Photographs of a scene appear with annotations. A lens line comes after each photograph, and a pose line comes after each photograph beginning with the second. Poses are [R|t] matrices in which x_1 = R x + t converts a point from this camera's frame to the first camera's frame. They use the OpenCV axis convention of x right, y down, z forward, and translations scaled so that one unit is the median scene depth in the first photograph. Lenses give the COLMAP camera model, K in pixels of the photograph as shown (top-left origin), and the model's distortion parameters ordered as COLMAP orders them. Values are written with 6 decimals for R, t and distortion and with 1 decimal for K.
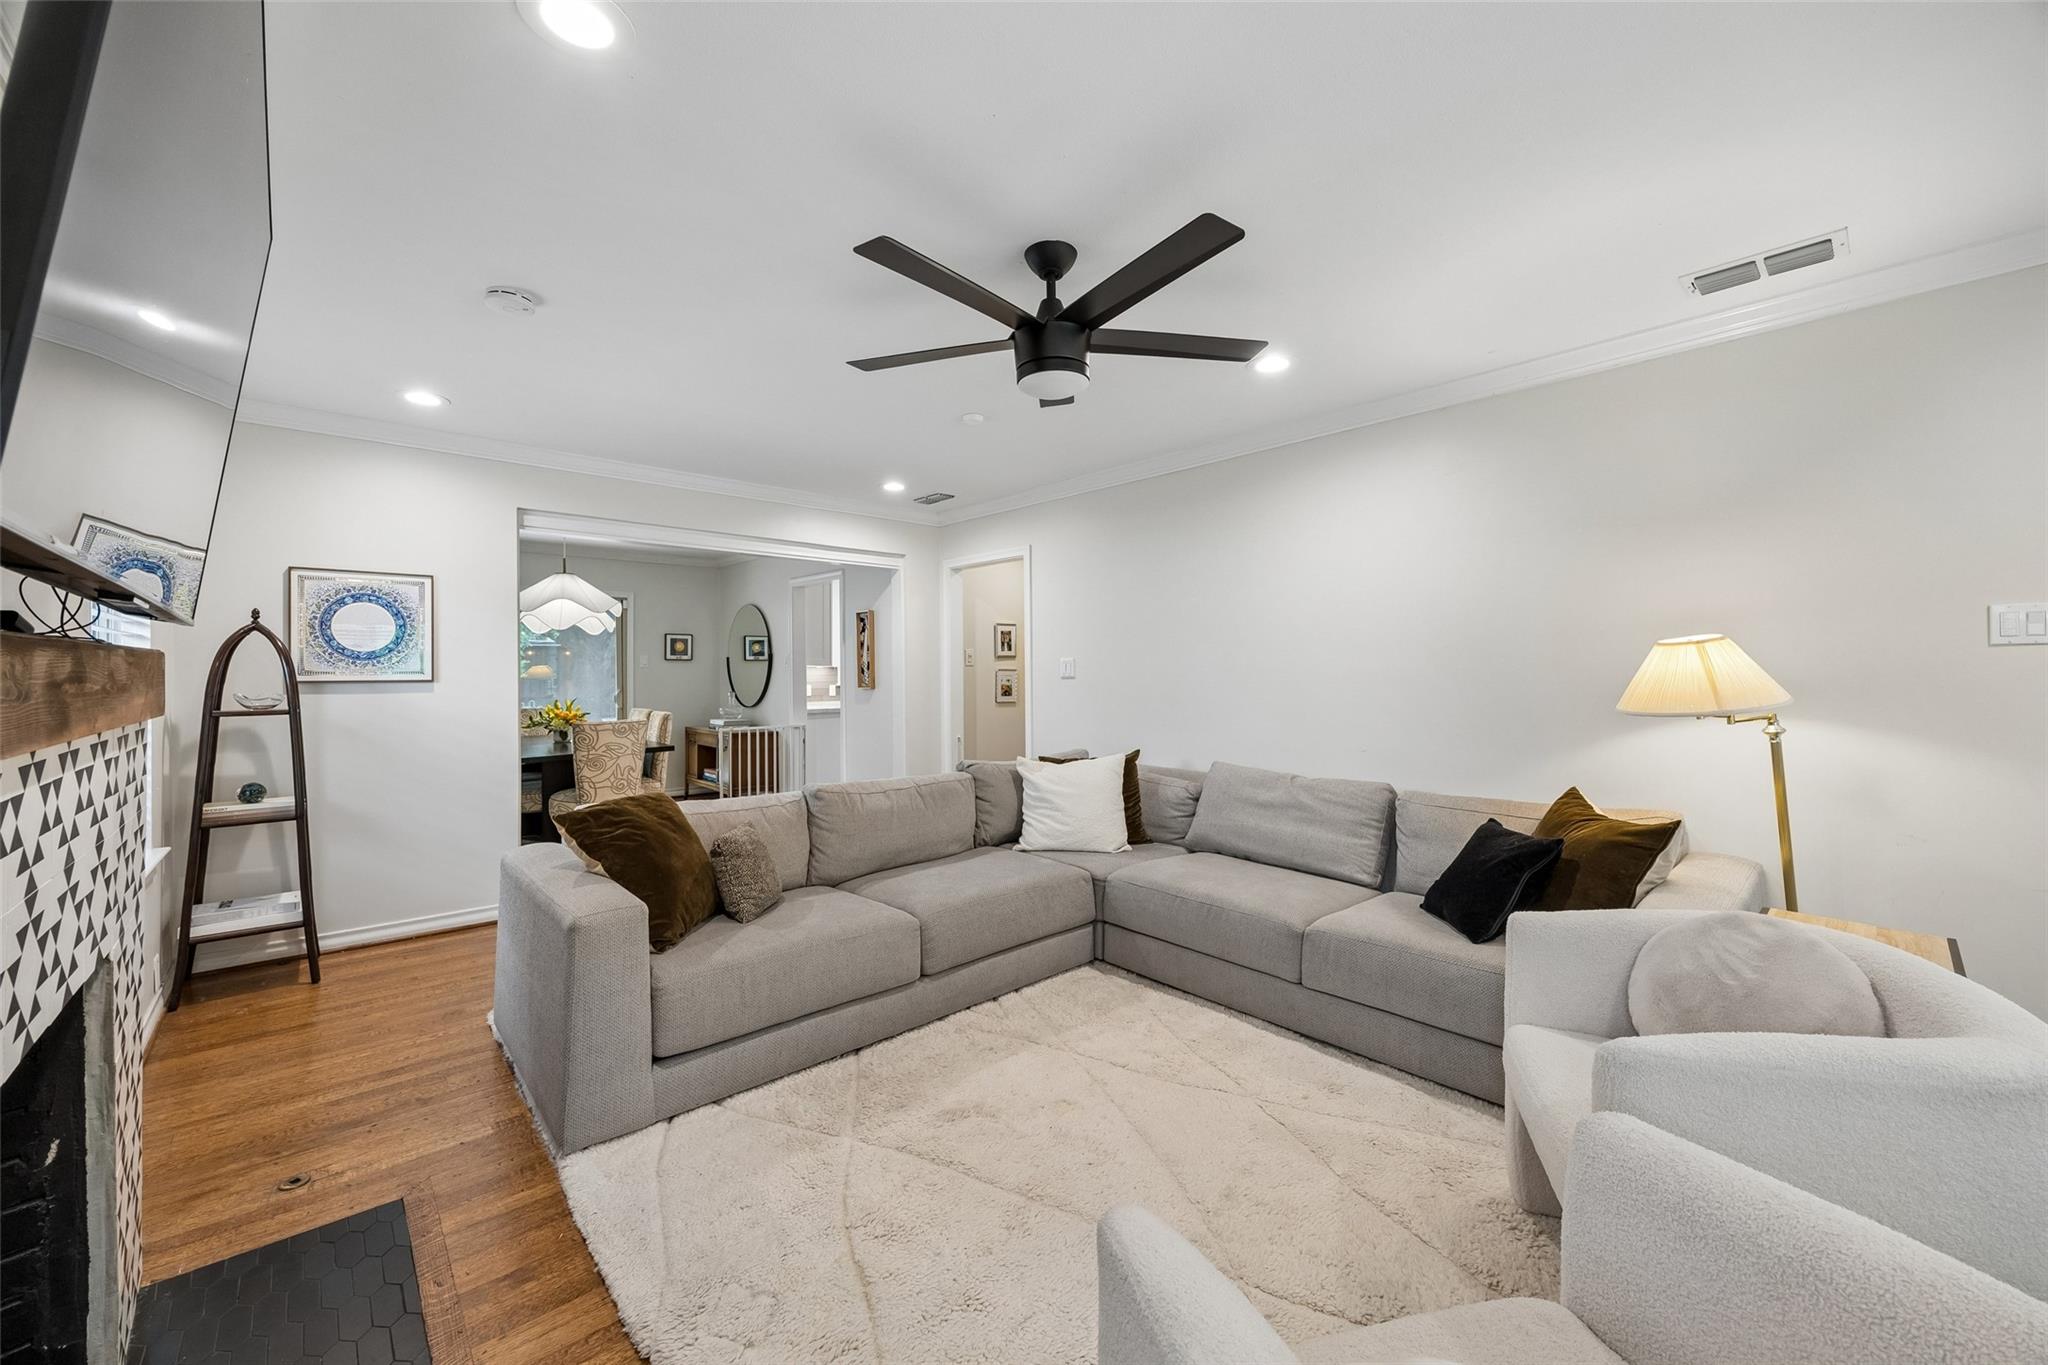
lens RADIAL K [[794.3, 0, 1020.8], [0, 794.3, 674.4], [0, 0, 1]] dist [-0.000422, -0.000014]
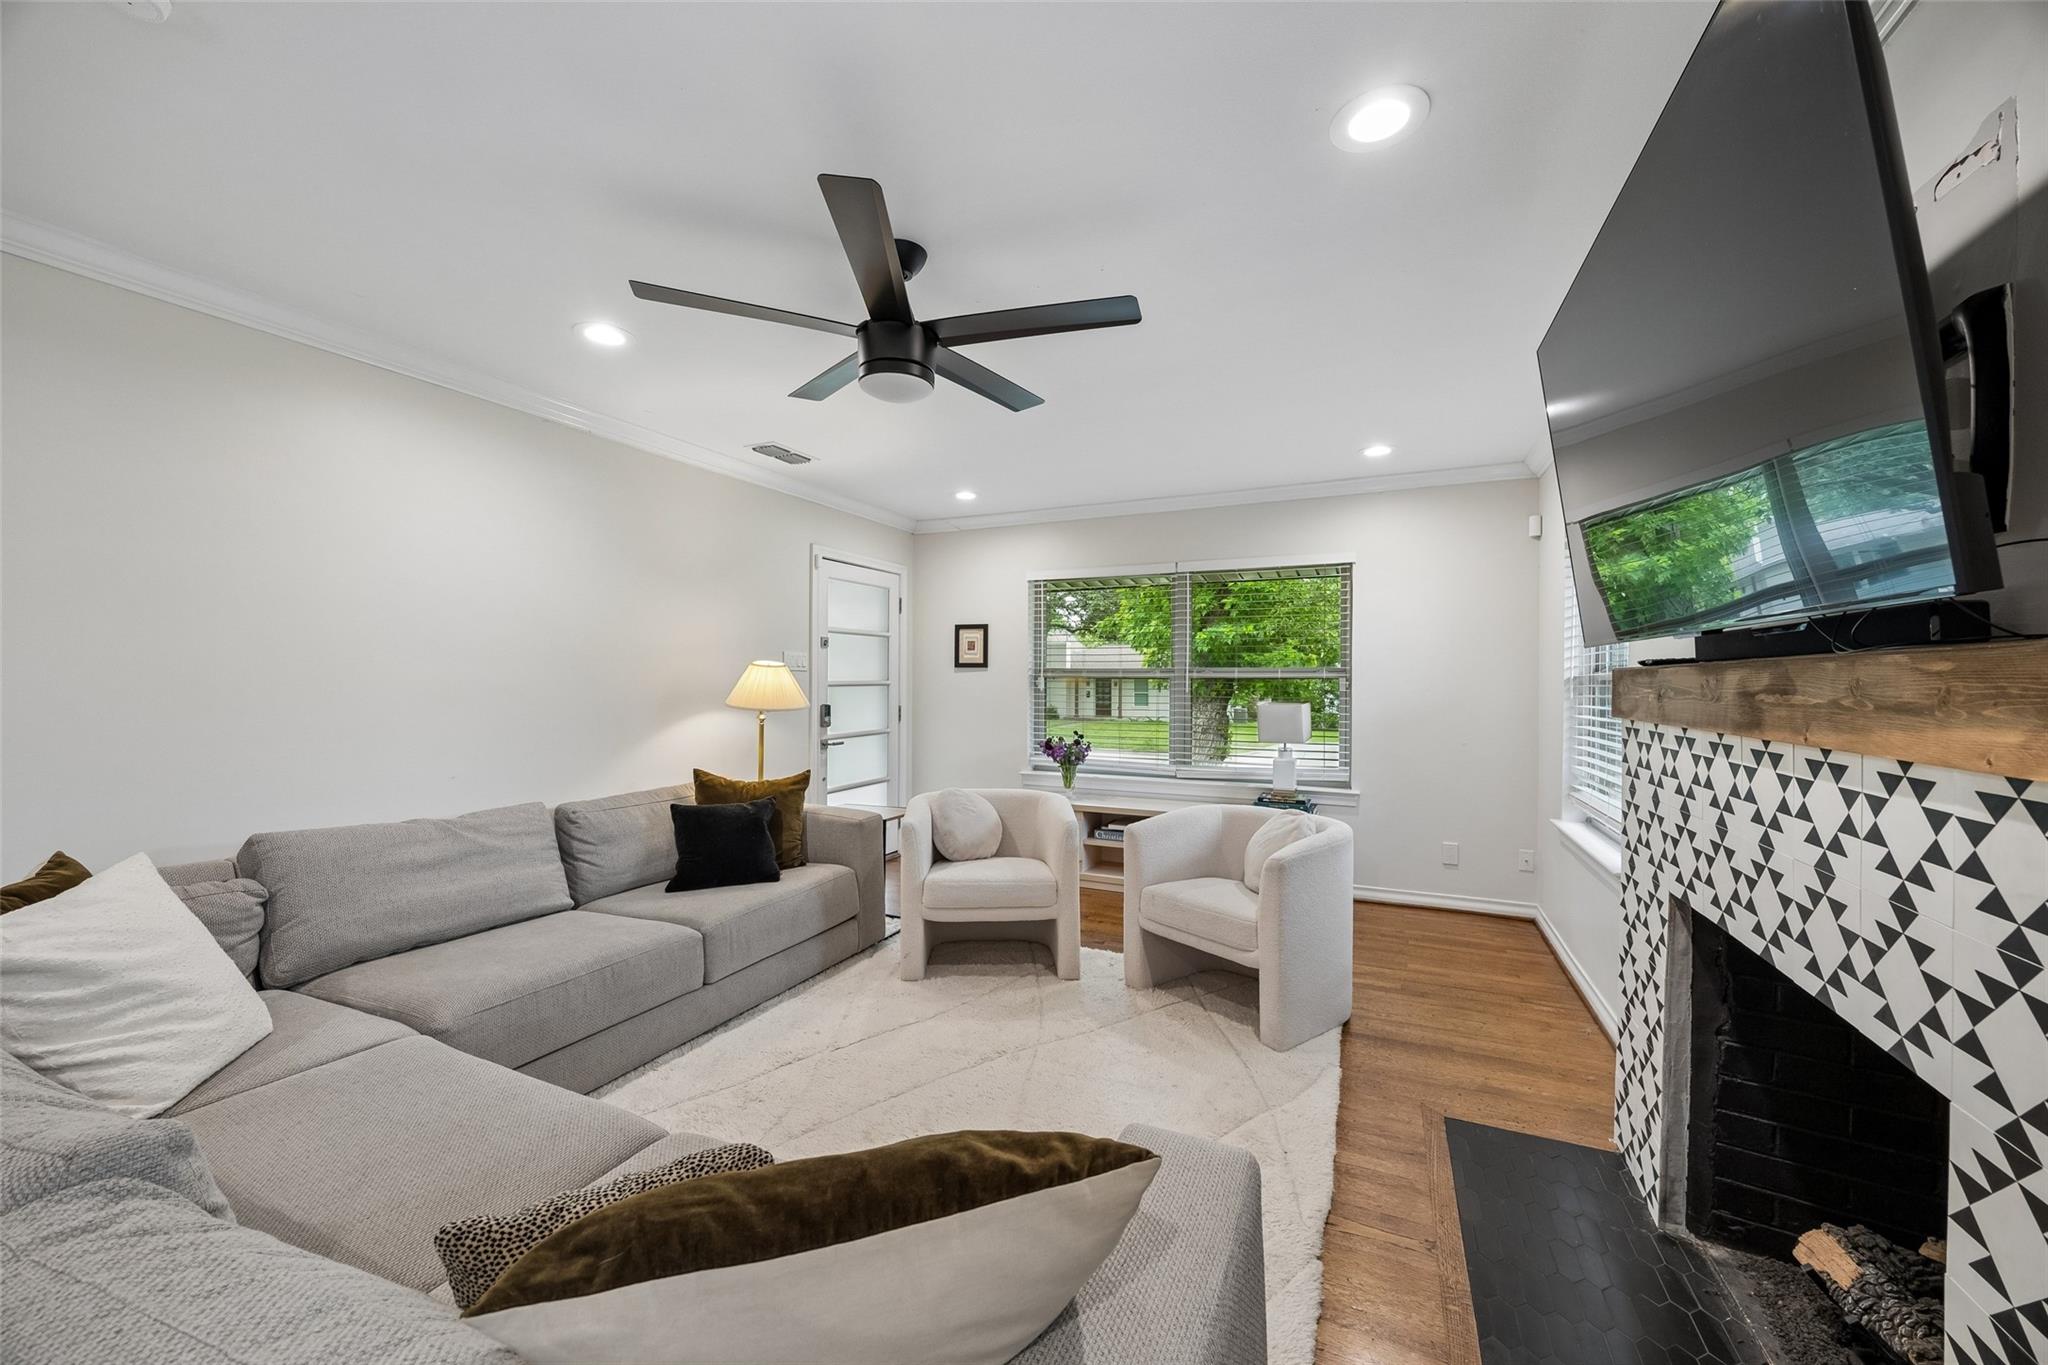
lens RADIAL K [[794.3, 0, 1022.6], [0, 794.3, 687.0], [0, 0, 1]] dist [-0.000422, -0.000014]
pose [[-0.403641, -0.005842, 0.914899, -0.765792], [0.002044, 0.999971, 0.007287, -0.004543], [-0.914915, 0.004812, -0.403617, 1.047809]]
